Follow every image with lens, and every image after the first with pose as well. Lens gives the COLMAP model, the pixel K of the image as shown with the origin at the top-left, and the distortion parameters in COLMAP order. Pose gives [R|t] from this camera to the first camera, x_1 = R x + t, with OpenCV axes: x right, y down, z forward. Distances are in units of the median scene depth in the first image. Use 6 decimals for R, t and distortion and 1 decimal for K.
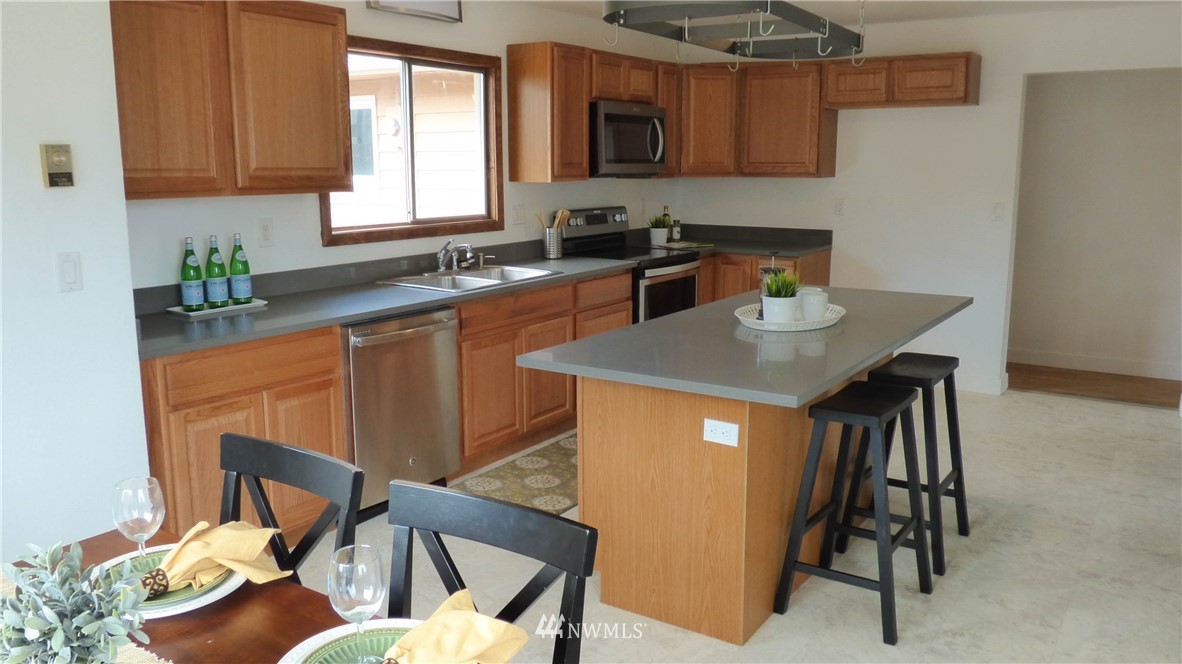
lens RADIAL K [[903.8, 0, 591.2], [0, 903.8, 364.6], [0, 0, 1]] dist [-0.019880, -0.010091]
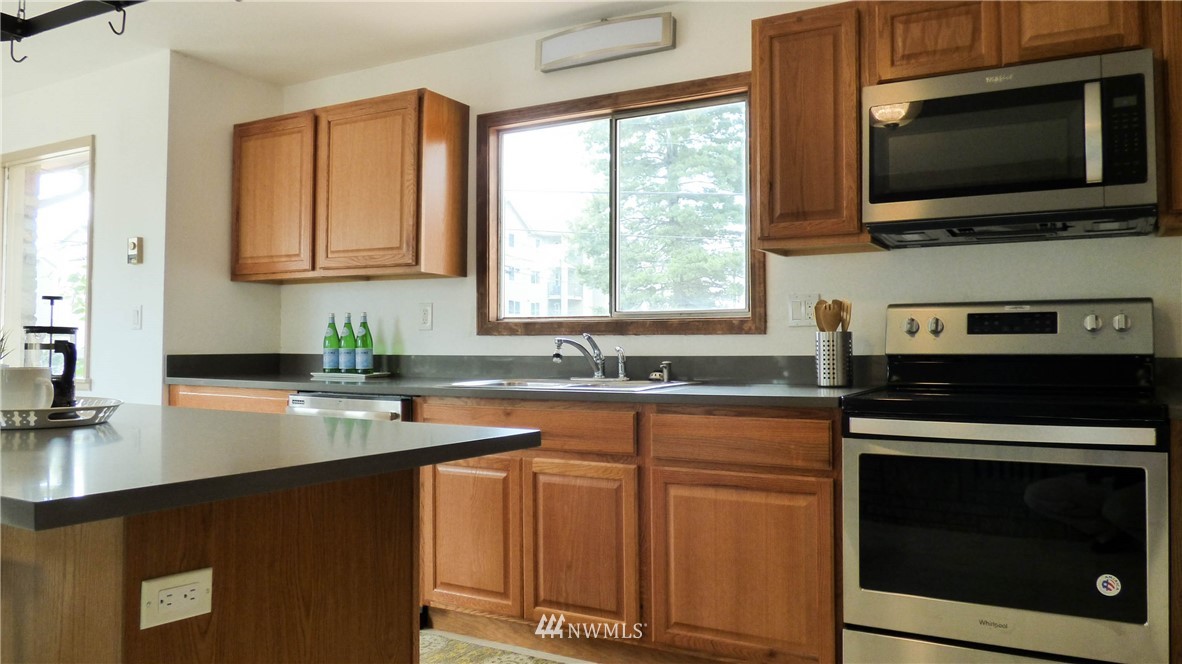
lens RADIAL K [[884.8, 0, 592.6], [0, 884.8, 336.5], [0, 0, 1]] dist [-0.008456, -0.027520]
pose [[0.068337, -0.014826, -0.997552, 0.505236], [-0.221909, 0.974615, -0.029687, -0.102579], [0.972670, 0.223394, 0.063313, 0.847564]]
